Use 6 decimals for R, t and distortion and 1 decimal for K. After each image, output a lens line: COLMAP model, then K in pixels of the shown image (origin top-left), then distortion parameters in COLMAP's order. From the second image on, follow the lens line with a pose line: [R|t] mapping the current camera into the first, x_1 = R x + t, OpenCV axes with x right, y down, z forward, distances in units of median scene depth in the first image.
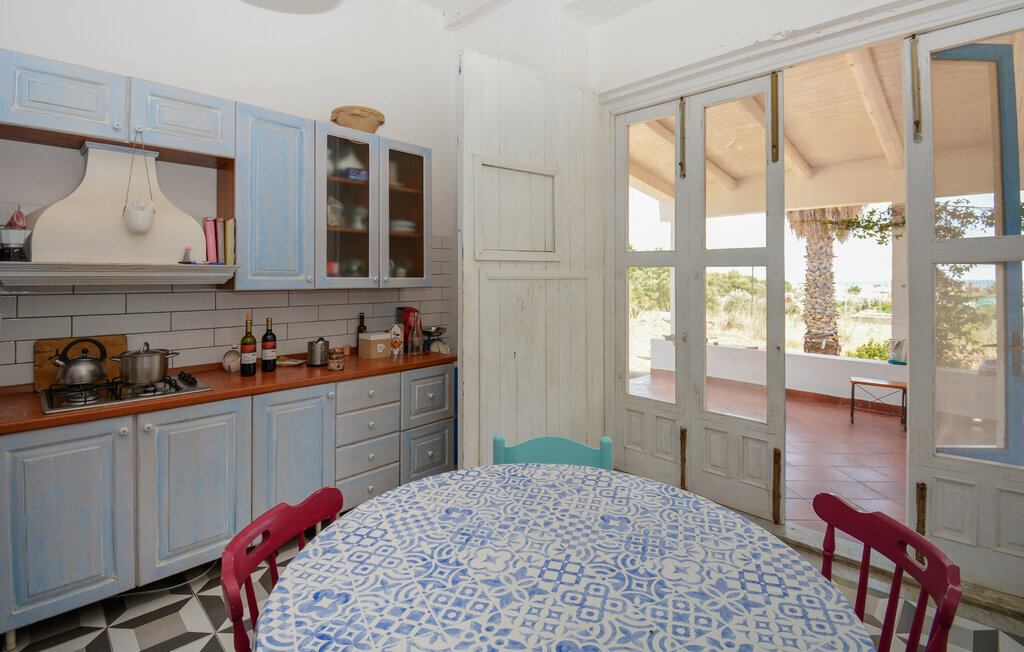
lens RADIAL K [[476.4, 0, 517.5], [0, 476.4, 274.5], [0, 0, 1]] dist [0.004631, -0.011959]
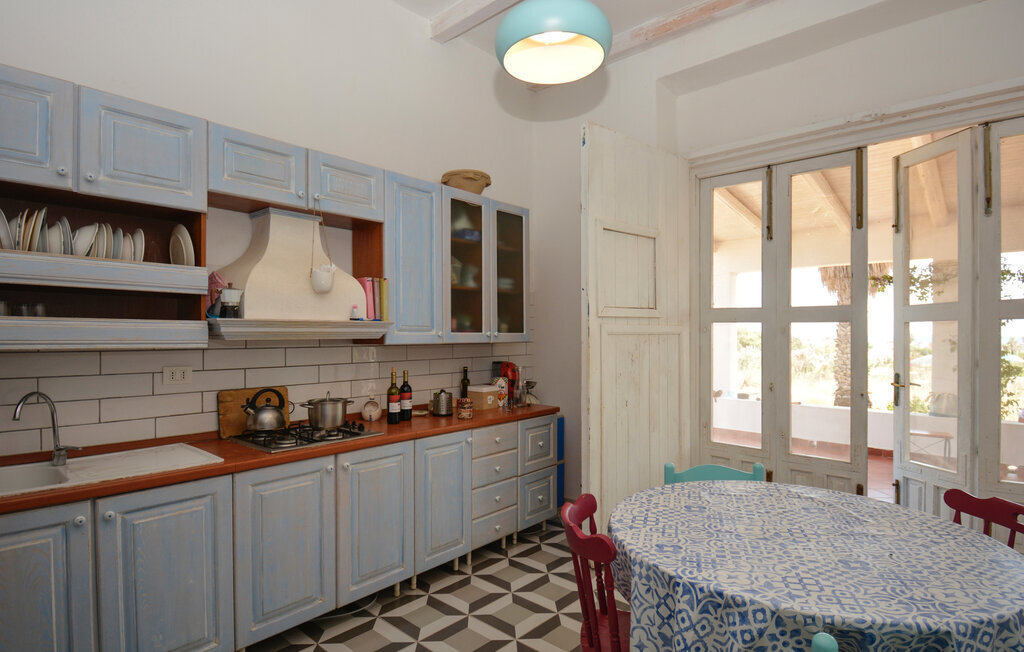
lens RADIAL K [[528.7, 0, 537.1], [0, 528.7, 337.4], [0, 0, 1]] dist [-0.001191, -0.003003]
pose [[0.998276, -0.002462, 0.058637, -0.288107], [0.001710, 0.999916, 0.012866, 0.001671], [-0.058664, -0.012743, 0.998196, -0.196101]]
